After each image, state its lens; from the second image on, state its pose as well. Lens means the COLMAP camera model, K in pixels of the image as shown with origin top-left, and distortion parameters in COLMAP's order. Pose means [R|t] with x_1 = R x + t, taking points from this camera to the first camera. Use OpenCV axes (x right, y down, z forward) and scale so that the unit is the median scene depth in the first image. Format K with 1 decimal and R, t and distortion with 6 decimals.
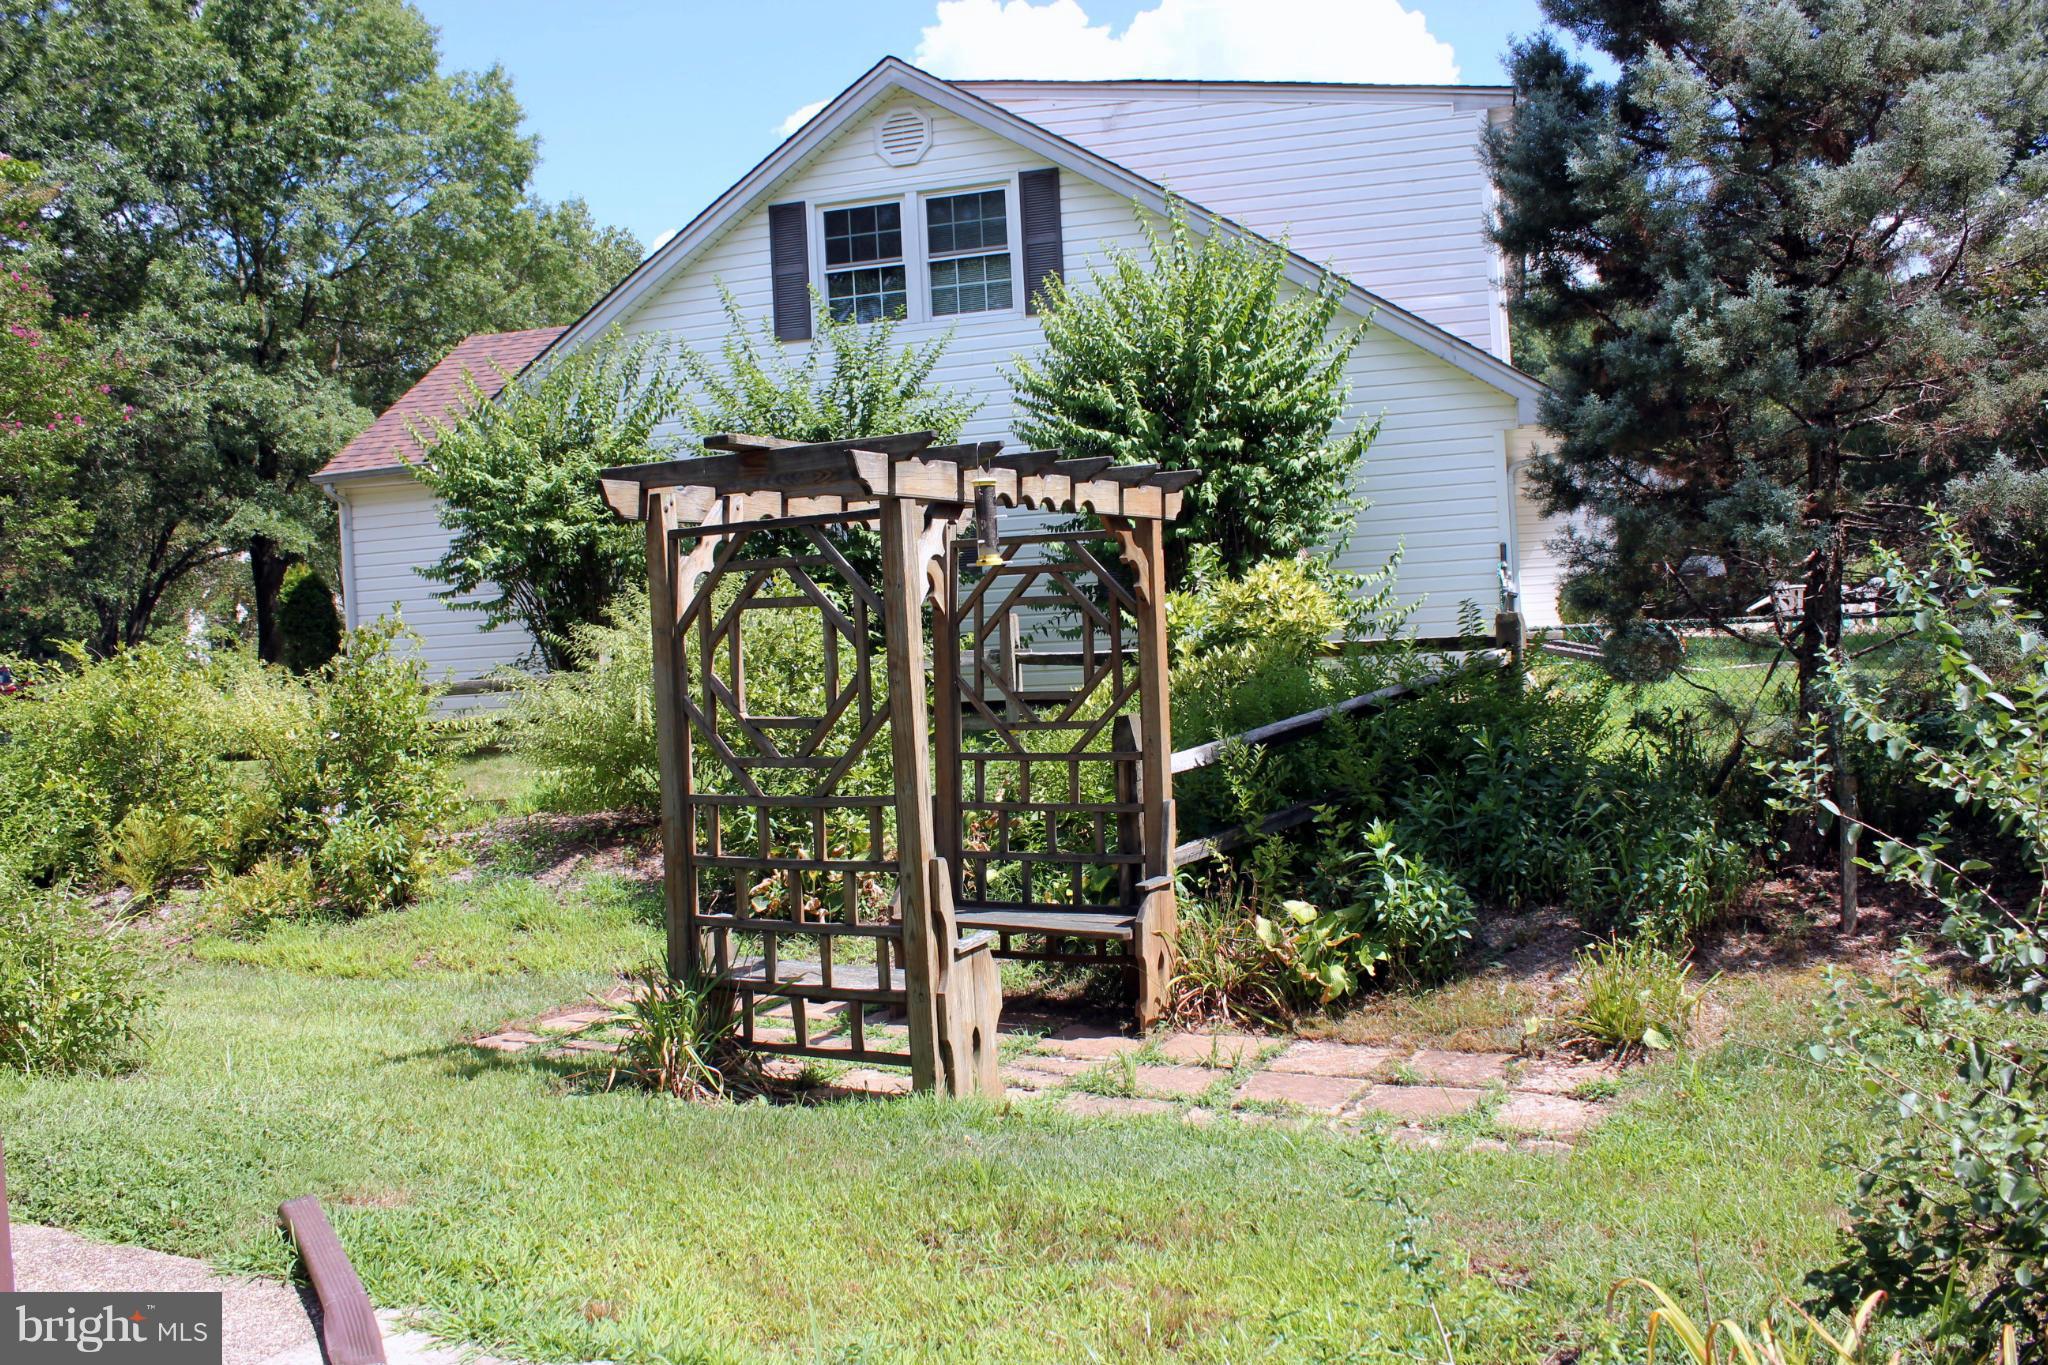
lens RADIAL K [[1754.7, 0, 1018.0], [0, 1754.7, 662.2], [0, 0, 1]] dist [-0.171125, 0.181700]
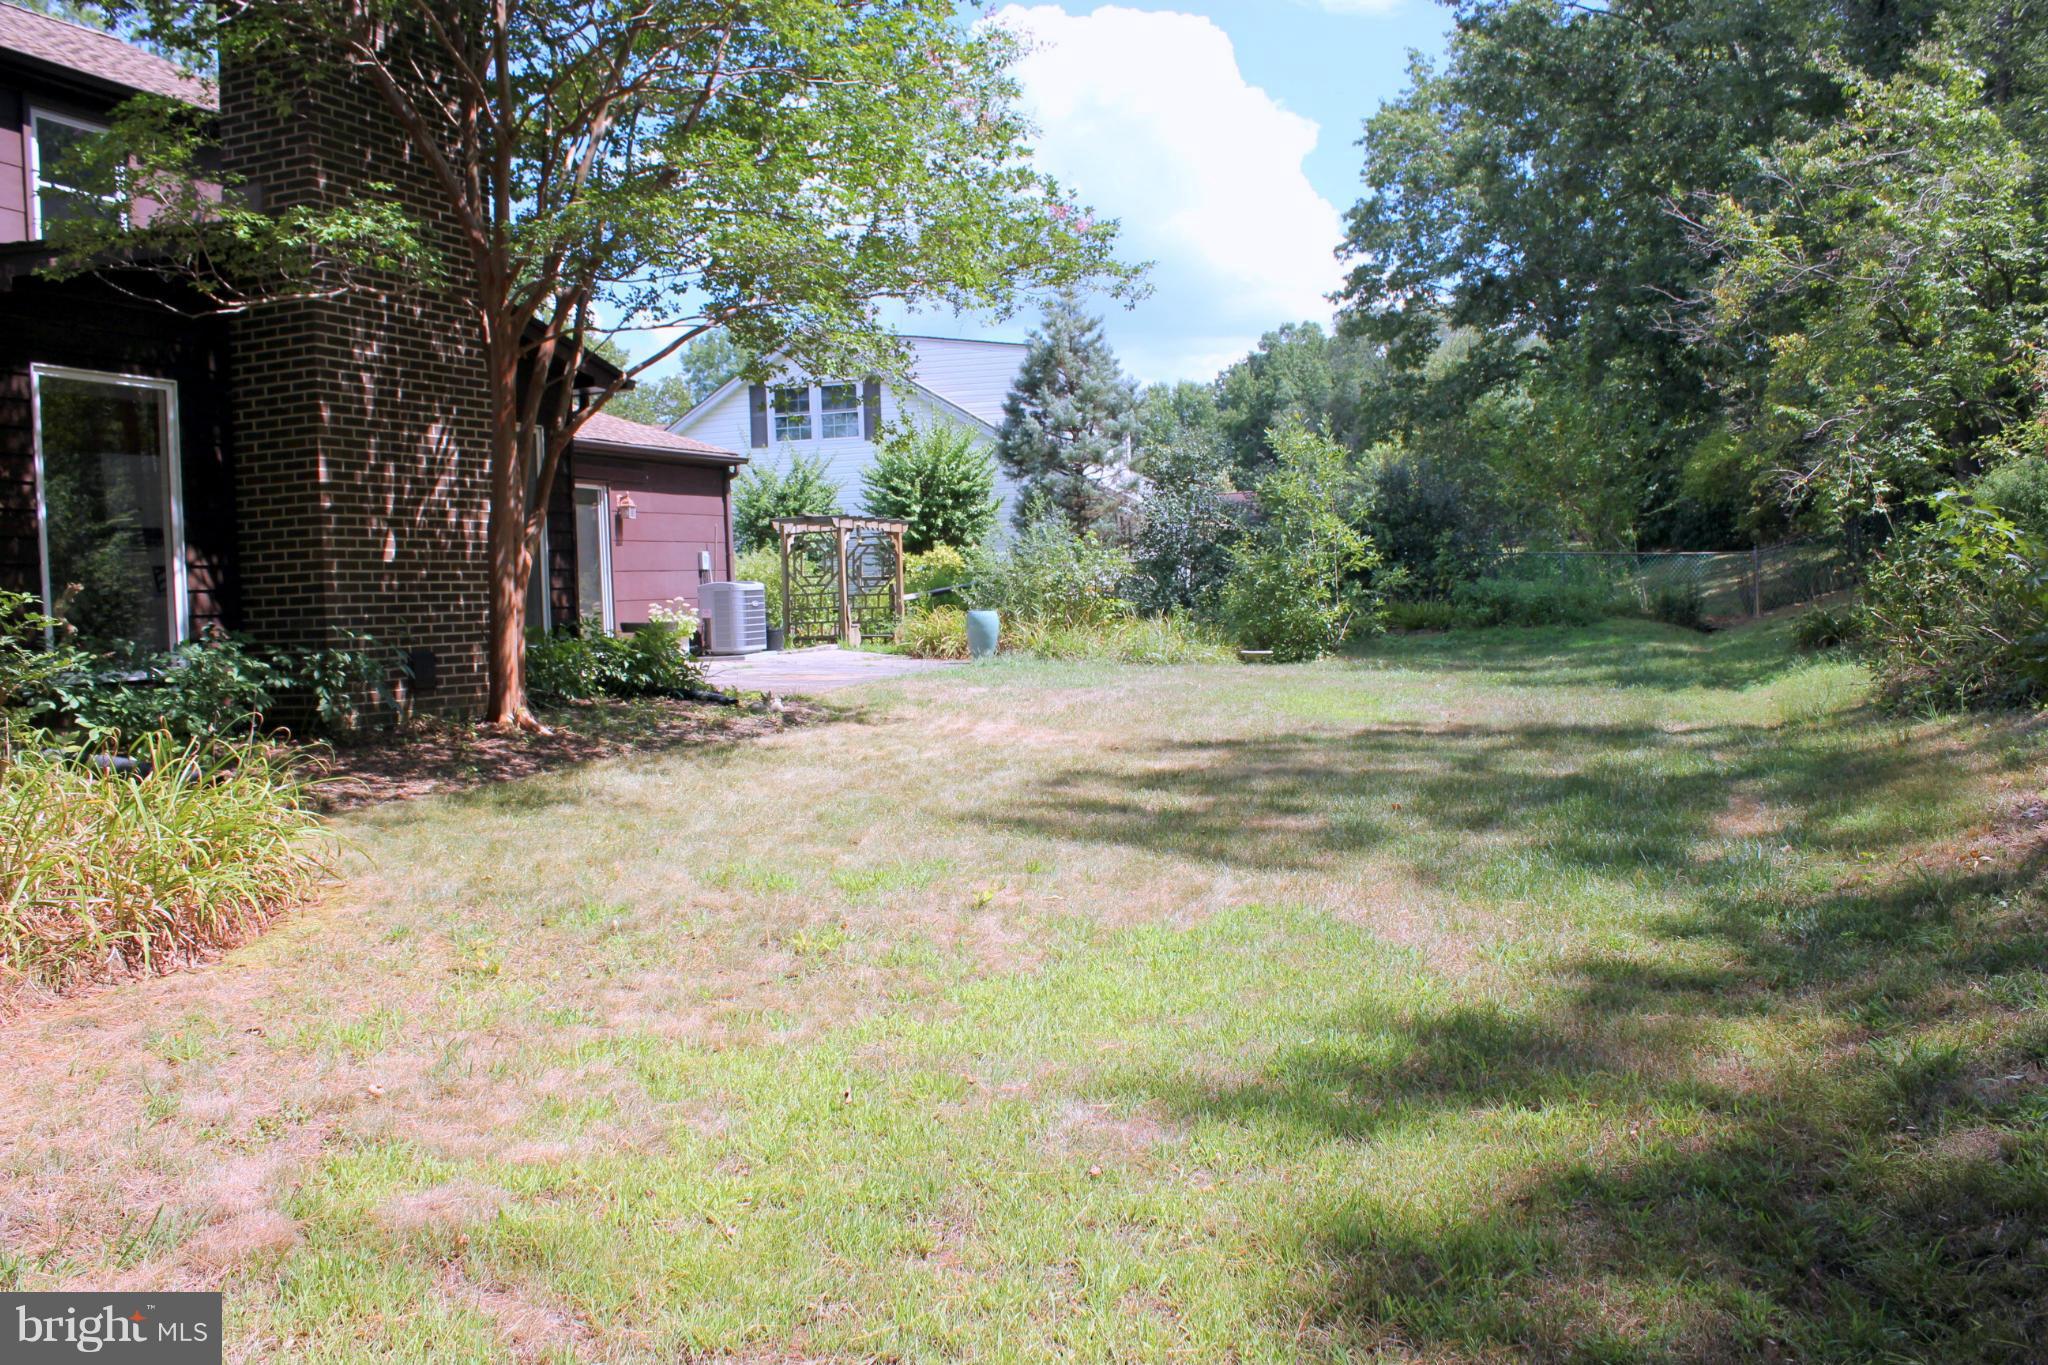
lens RADIAL K [[1754.7, 0, 1018.0], [0, 1754.7, 662.2], [0, 0, 1]] dist [-0.171125, 0.181700]
pose [[0.995431, 0.006517, 0.095259, -0.015872], [-0.006019, 0.999967, -0.005510, 0.119197], [-0.095292, 0.004912, 0.995437, -1.526959]]
